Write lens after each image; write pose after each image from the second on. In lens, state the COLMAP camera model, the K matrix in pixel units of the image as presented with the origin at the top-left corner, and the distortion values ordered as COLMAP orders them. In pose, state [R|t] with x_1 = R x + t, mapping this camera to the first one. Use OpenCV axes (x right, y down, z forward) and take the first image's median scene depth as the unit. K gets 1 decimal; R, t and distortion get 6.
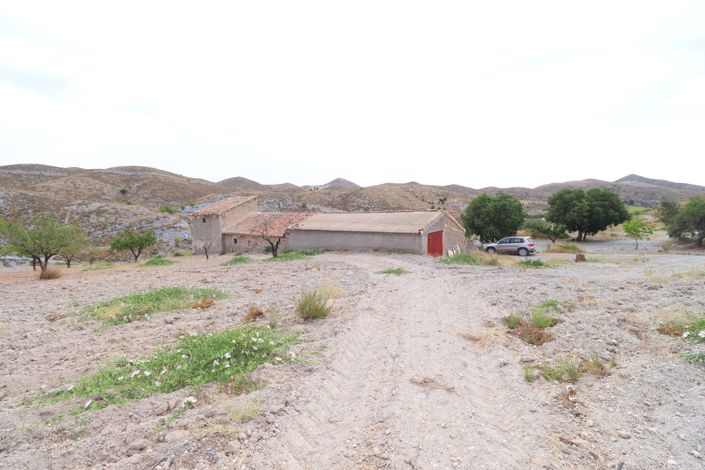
lens RADIAL K [[325.6, 0, 352.5], [0, 325.6, 235.0], [0, 0, 1]] dist [0.000579, -0.014061]
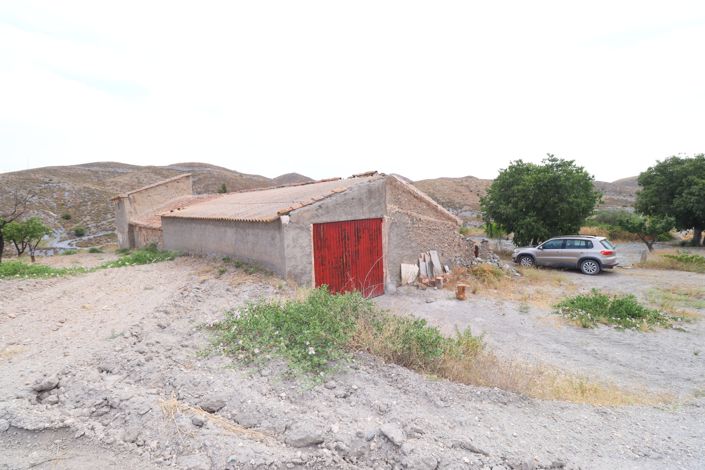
lens RADIAL K [[325.6, 0, 352.5], [0, 325.6, 235.0], [0, 0, 1]] dist [0.000579, -0.014061]
pose [[0.986492, 0.019859, -0.162604, 0.047755], [-0.017820, 0.999743, 0.013988, 0.000421], [0.162840, -0.010902, 0.986592, 0.087781]]
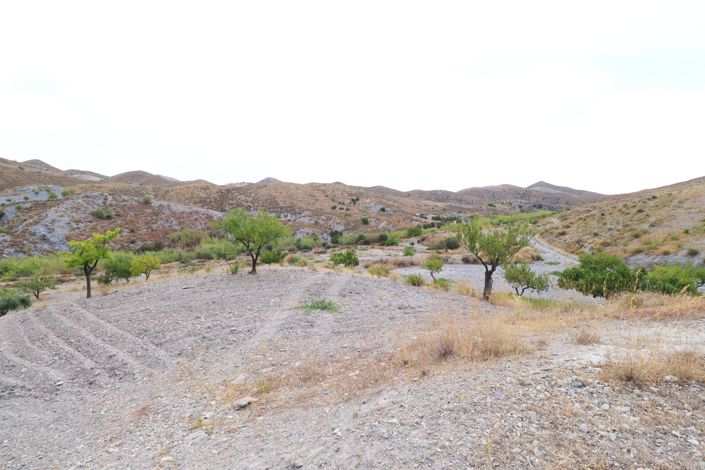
lens RADIAL K [[325.6, 0, 352.5], [0, 325.6, 235.0], [0, 0, 1]] dist [0.000579, -0.014061]
pose [[0.982787, -0.000282, 0.184743, 0.288525], [0.001246, 0.999986, -0.005100, -0.016641], [-0.184739, 0.005243, 0.982774, 0.313057]]
